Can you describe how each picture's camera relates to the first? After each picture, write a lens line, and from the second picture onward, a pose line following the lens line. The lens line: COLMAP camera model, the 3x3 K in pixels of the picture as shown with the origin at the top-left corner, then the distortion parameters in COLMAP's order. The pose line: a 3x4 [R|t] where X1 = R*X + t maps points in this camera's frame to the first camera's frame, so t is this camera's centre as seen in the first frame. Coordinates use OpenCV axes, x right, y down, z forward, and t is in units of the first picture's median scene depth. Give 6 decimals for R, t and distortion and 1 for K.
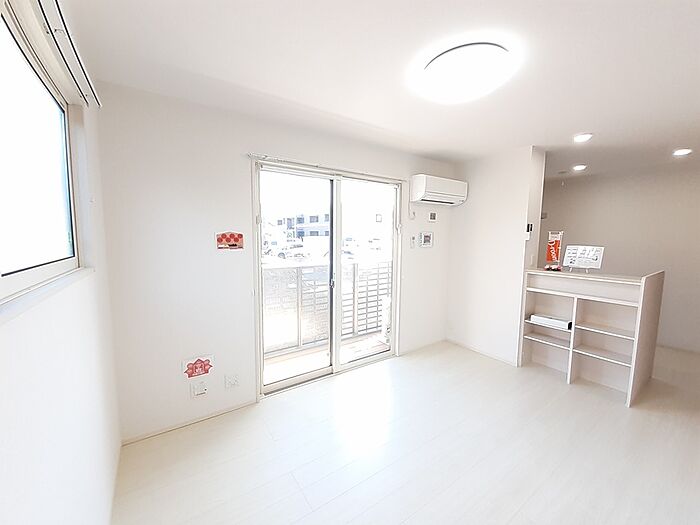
lens RADIAL K [[278.6, 0, 349.1], [0, 278.6, 260.9], [0, 0, 1]] dist [-0.002366, -0.002029]
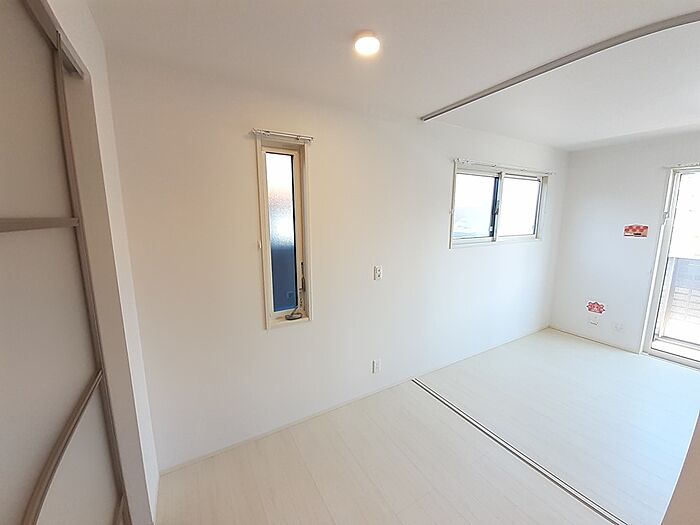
lens RADIAL K [[278.6, 0, 347.6], [0, 278.6, 262.5], [0, 0, 1]] dist [-0.002366, -0.002029]
pose [[-0.065769, 0.139740, -0.988002, 0.749843], [-0.101466, 0.984076, 0.145939, 0.020935], [0.992663, 0.109847, -0.050542, -0.264046]]
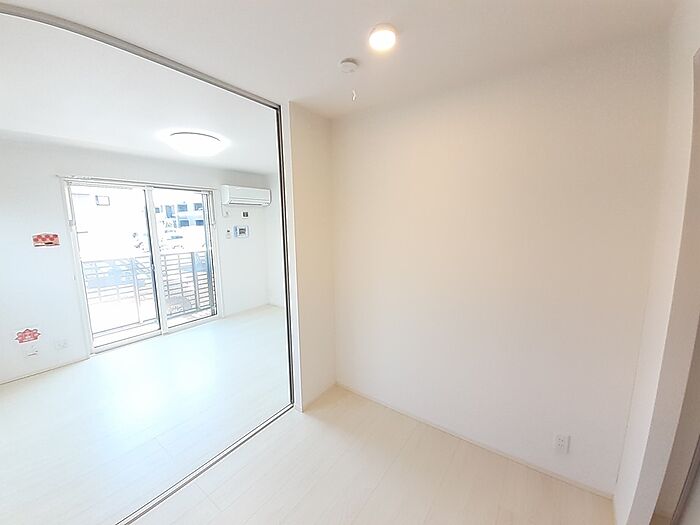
lens RADIAL K [[278.6, 0, 349.0], [0, 278.6, 265.0], [0, 0, 1]] dist [-0.002366, -0.002029]
pose [[0.940979, -0.070298, 0.331083, 0.332636], [0.049697, 0.996288, 0.070293, 0.017794], [-0.334795, -0.049691, 0.940980, -0.502251]]
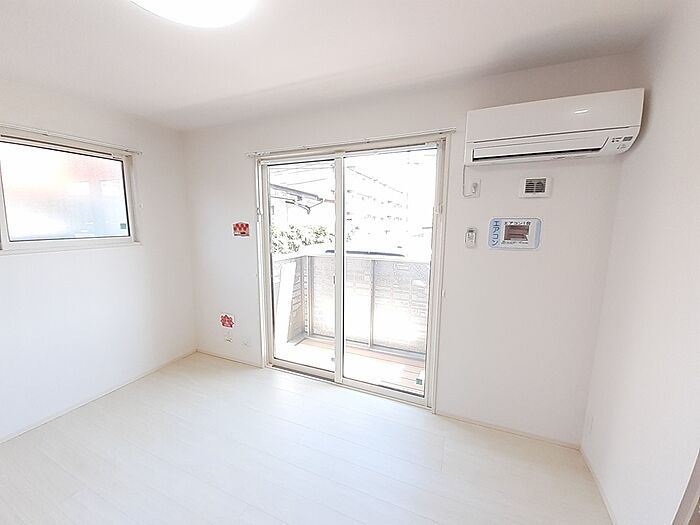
lens RADIAL K [[278.6, 0, 345.8], [0, 278.6, 265.5], [0, 0, 1]] dist [-0.002366, -0.002029]
pose [[0.531246, 0.115344, -0.839329, 0.595323], [-0.081829, 0.993043, 0.084675, -0.037514], [0.843257, 0.023699, 0.536988, 0.490825]]
